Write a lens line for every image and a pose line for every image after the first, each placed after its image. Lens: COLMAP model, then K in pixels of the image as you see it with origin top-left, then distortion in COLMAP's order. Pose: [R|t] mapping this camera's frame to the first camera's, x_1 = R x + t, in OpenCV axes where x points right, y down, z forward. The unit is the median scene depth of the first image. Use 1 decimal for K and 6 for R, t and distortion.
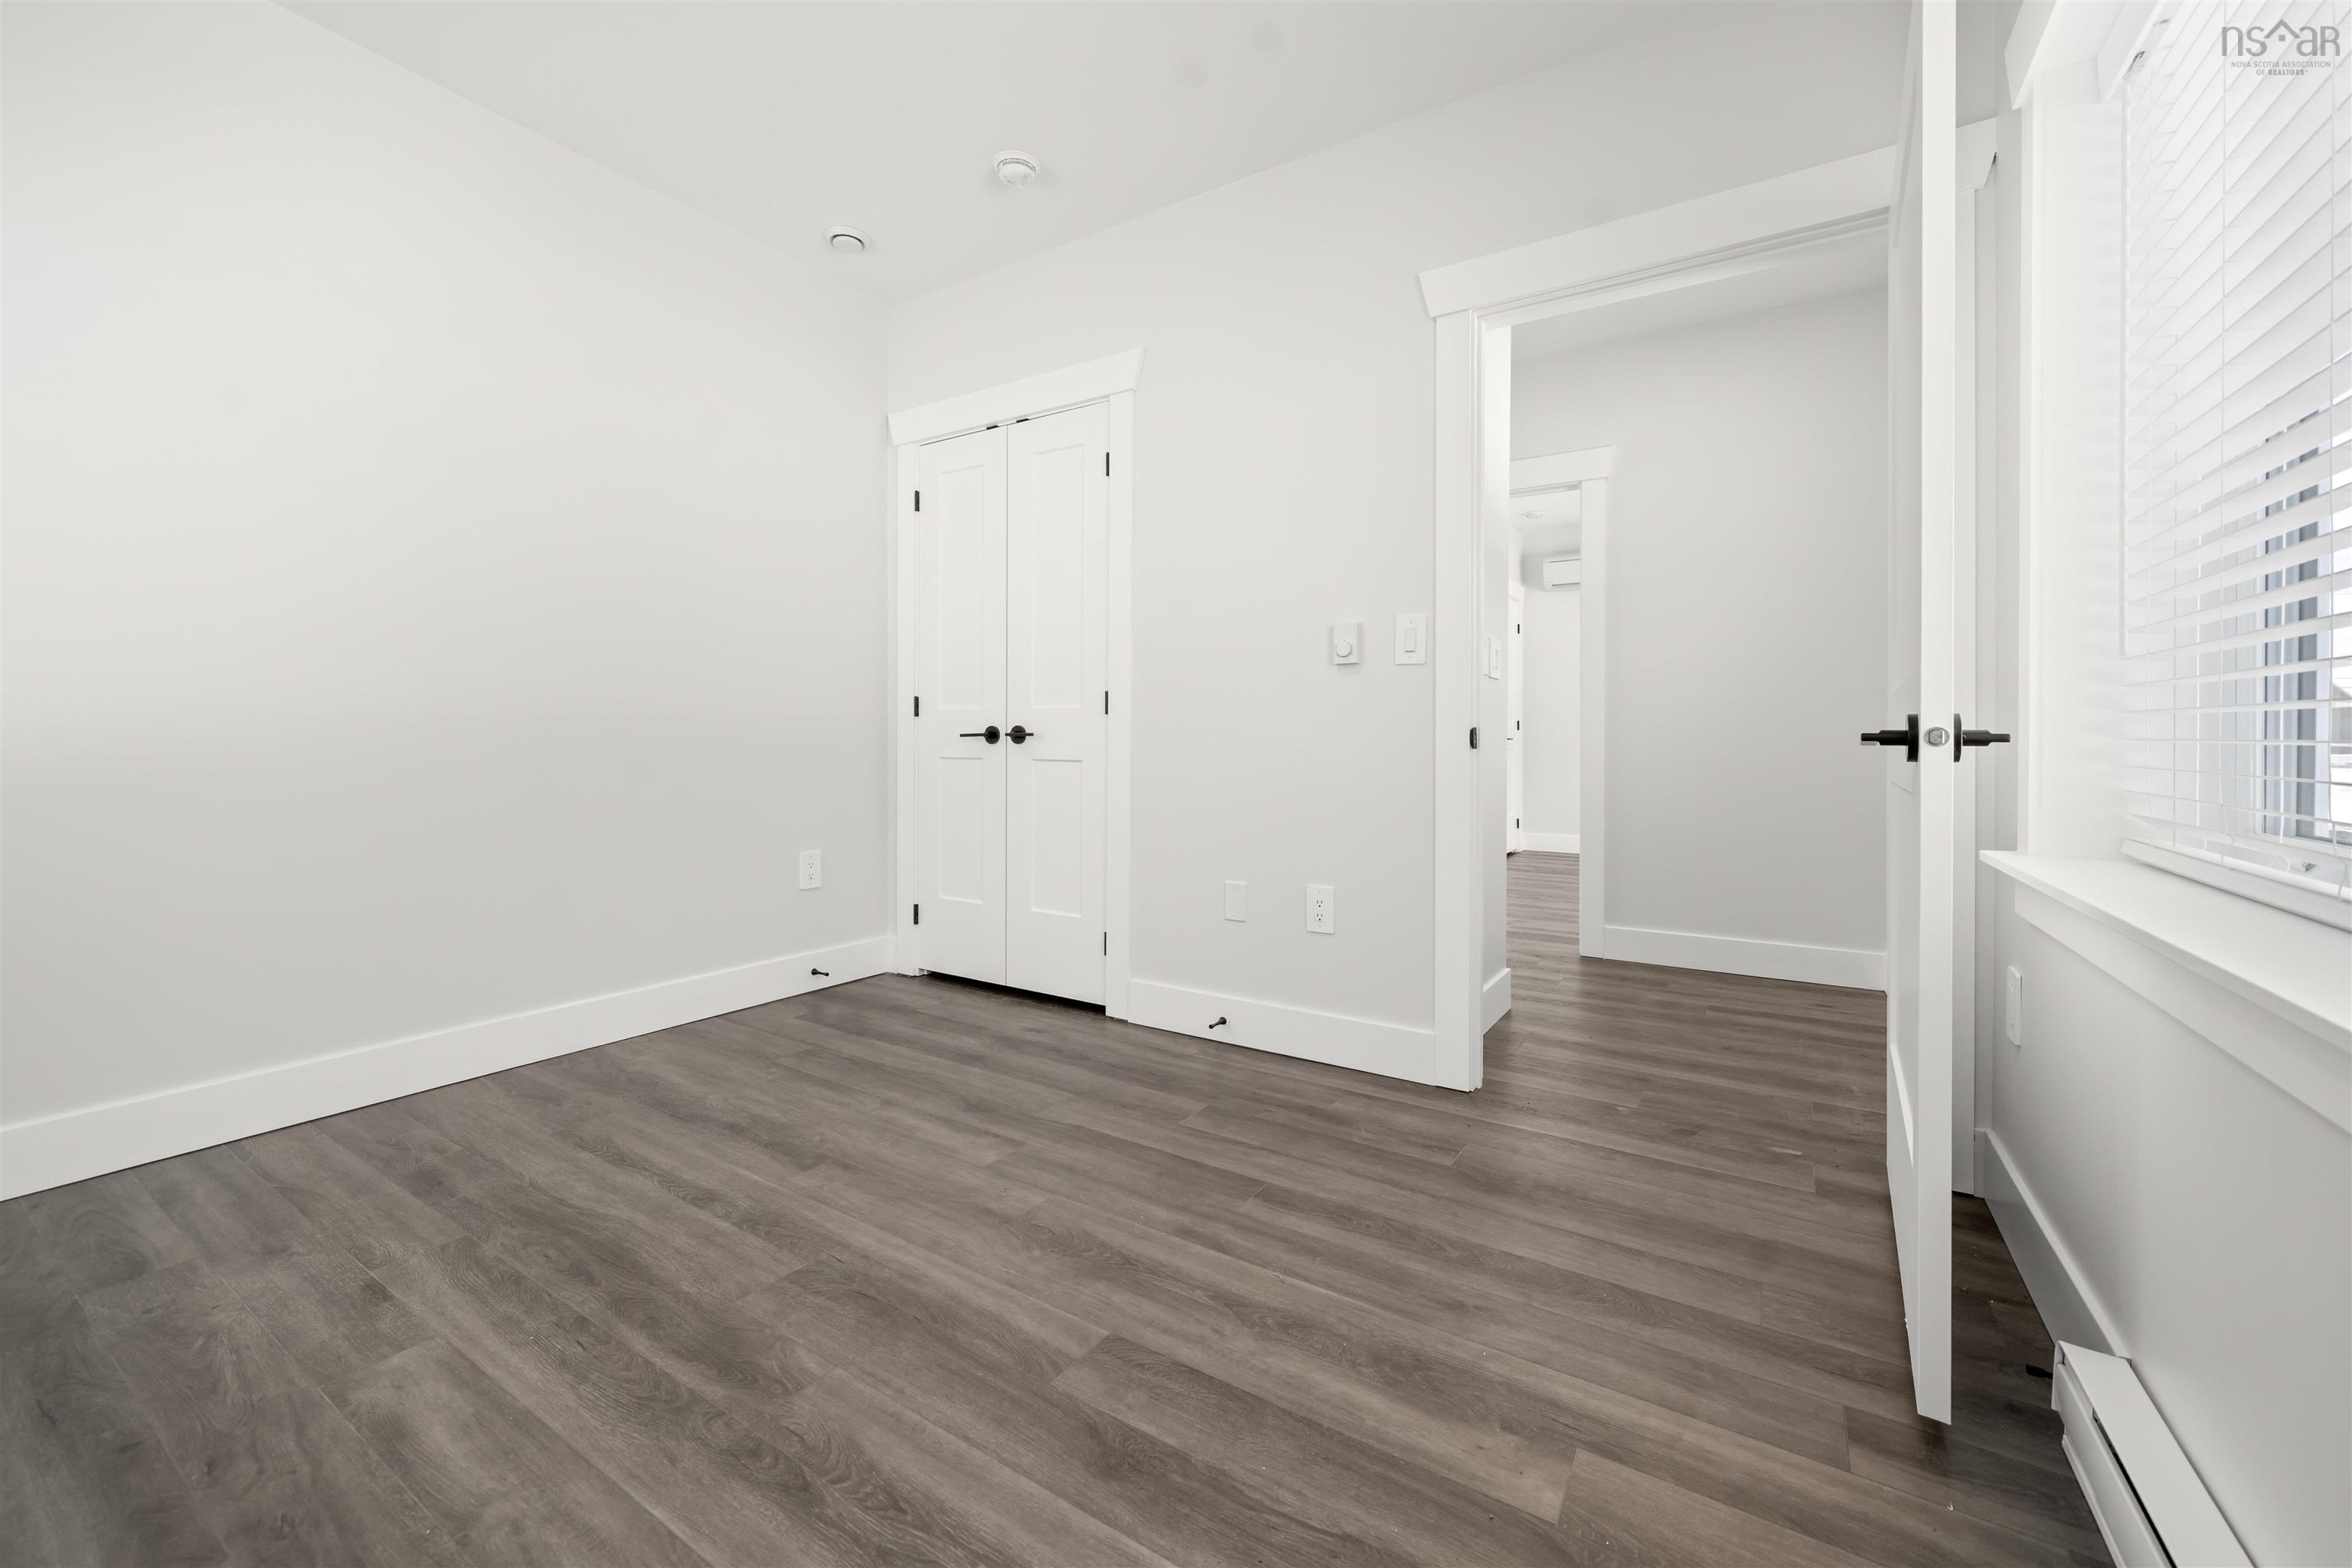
lens RADIAL K [[934.0, 0, 1168.2], [0, 934.0, 742.0], [0, 0, 1]] dist [-0.001741, -0.000096]
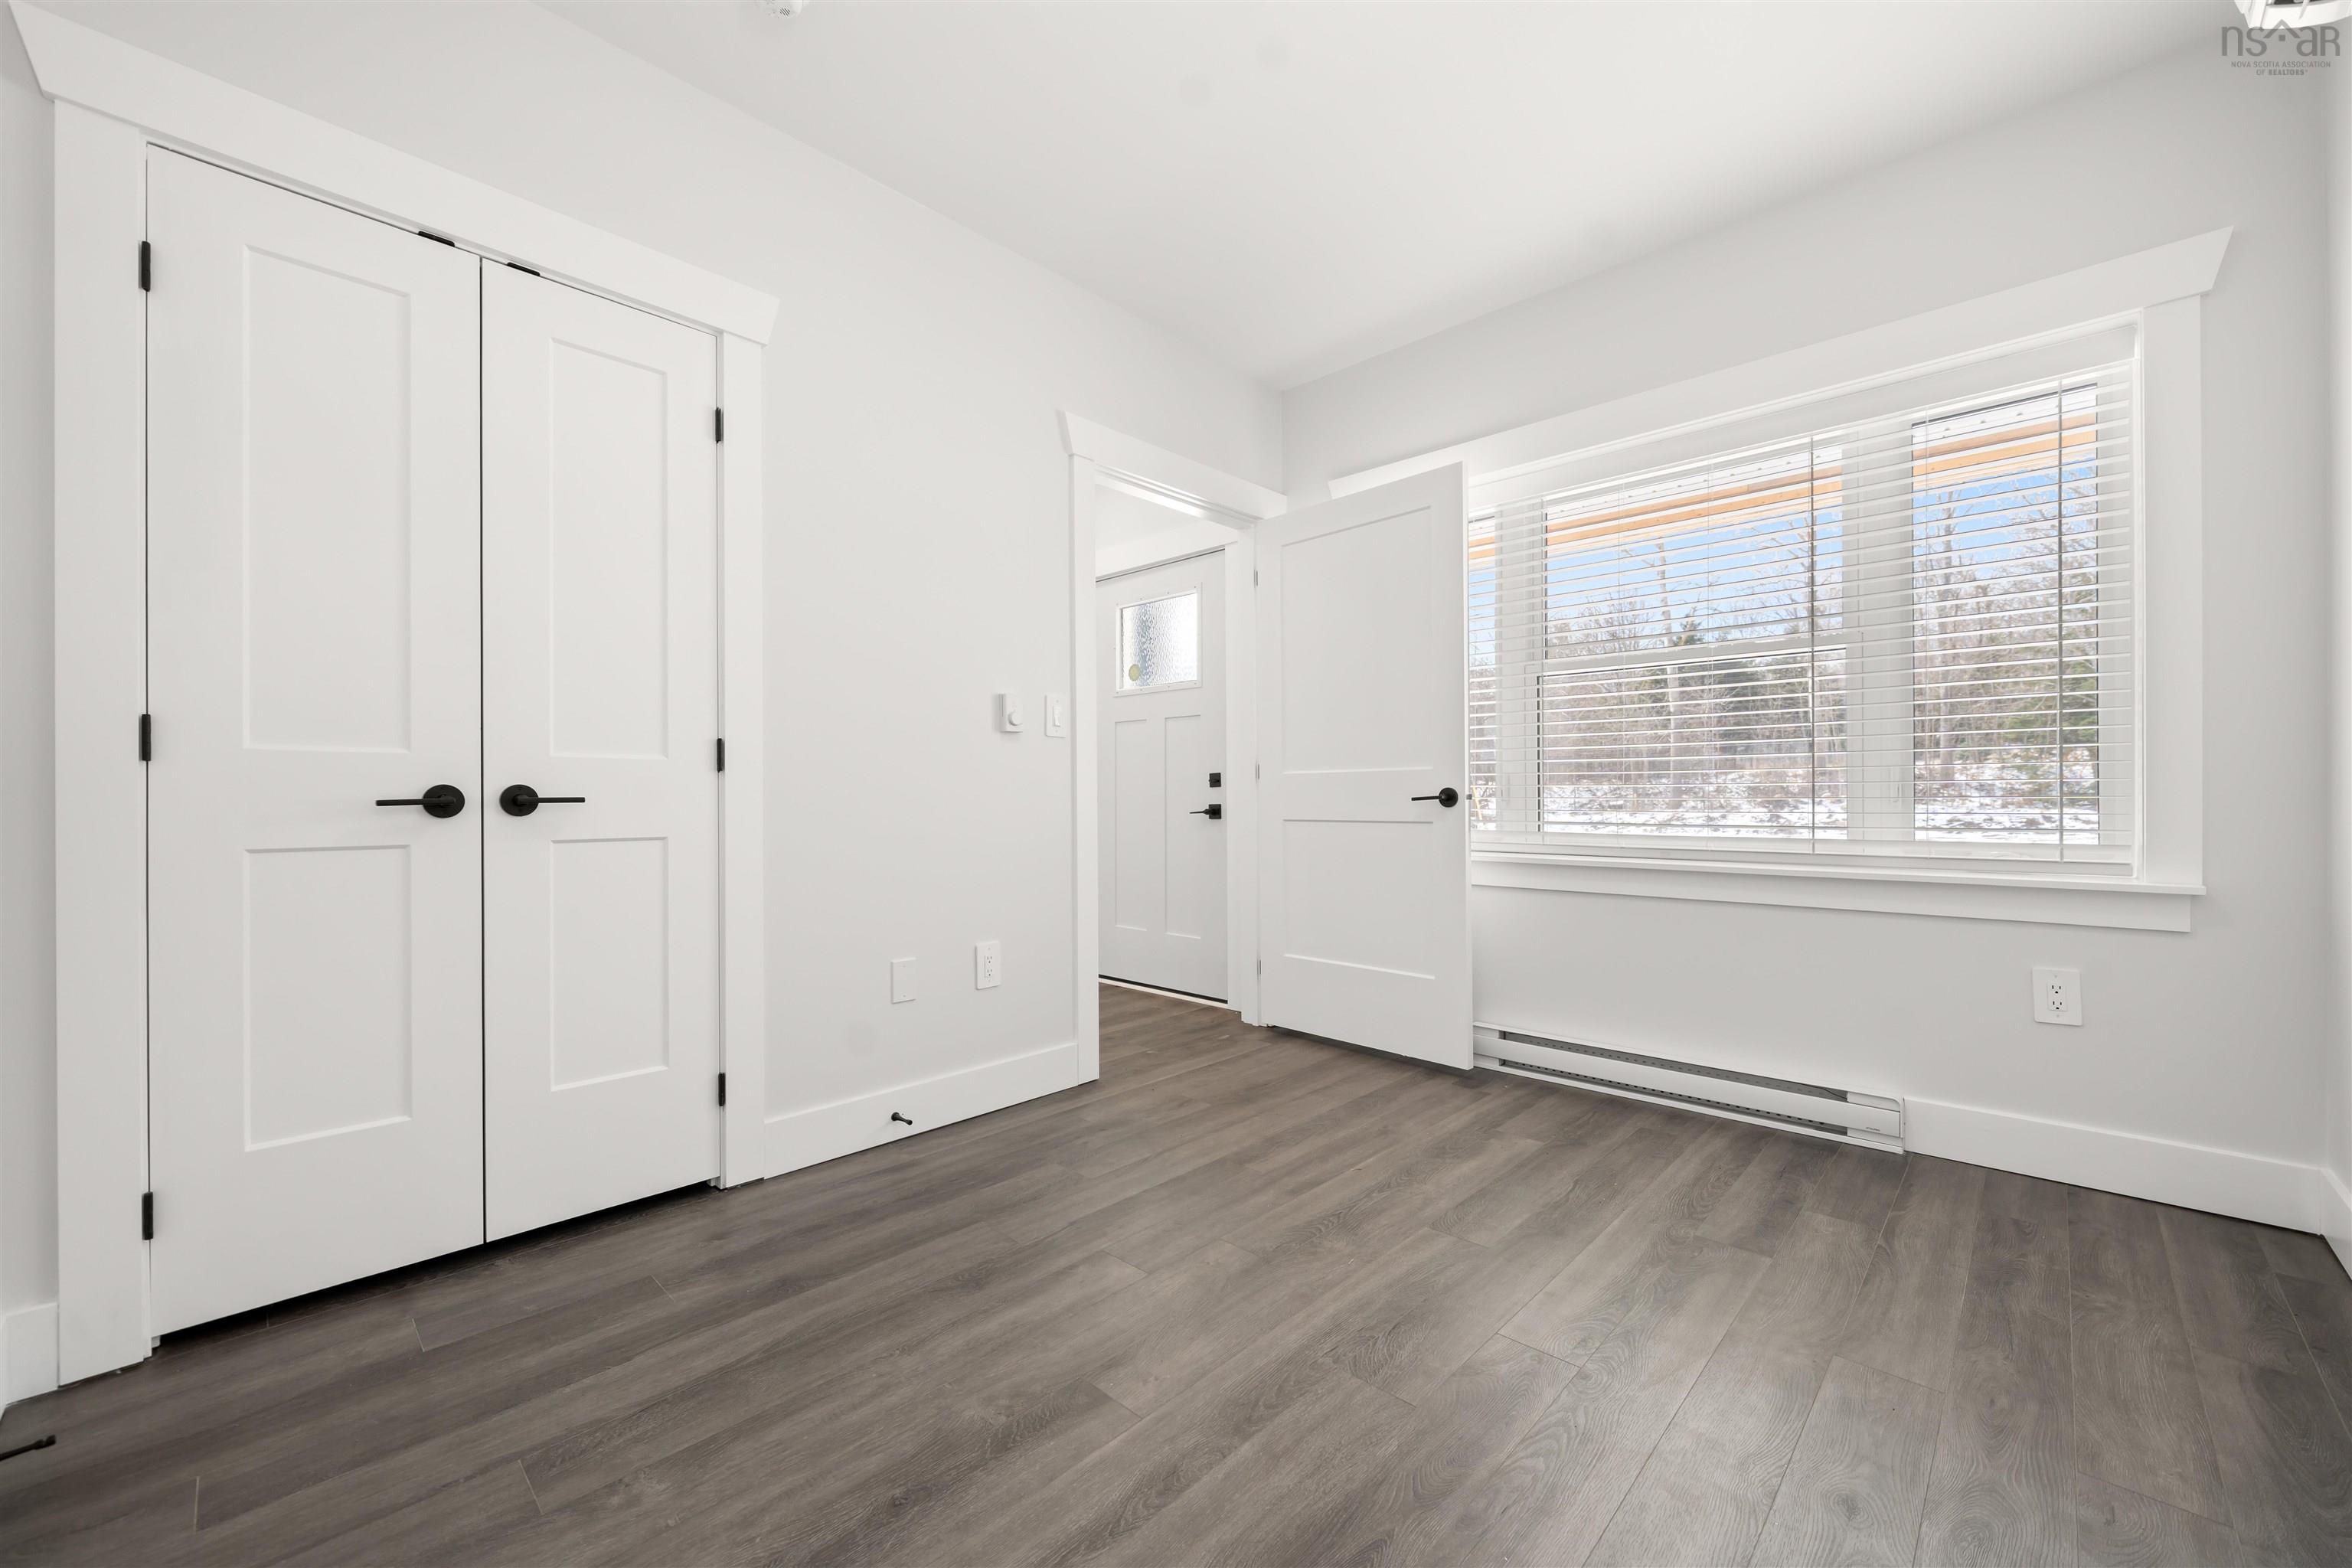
lens RADIAL K [[924.3, 0, 1168.9], [0, 924.3, 794.3], [0, 0, 1]] dist [-0.001235, -0.000084]
pose [[0.182368, -0.001564, 0.983229, -0.976993], [0.008080, 0.999967, 0.000092, -0.012686], [-0.983197, 0.007928, 0.182374, 0.733130]]
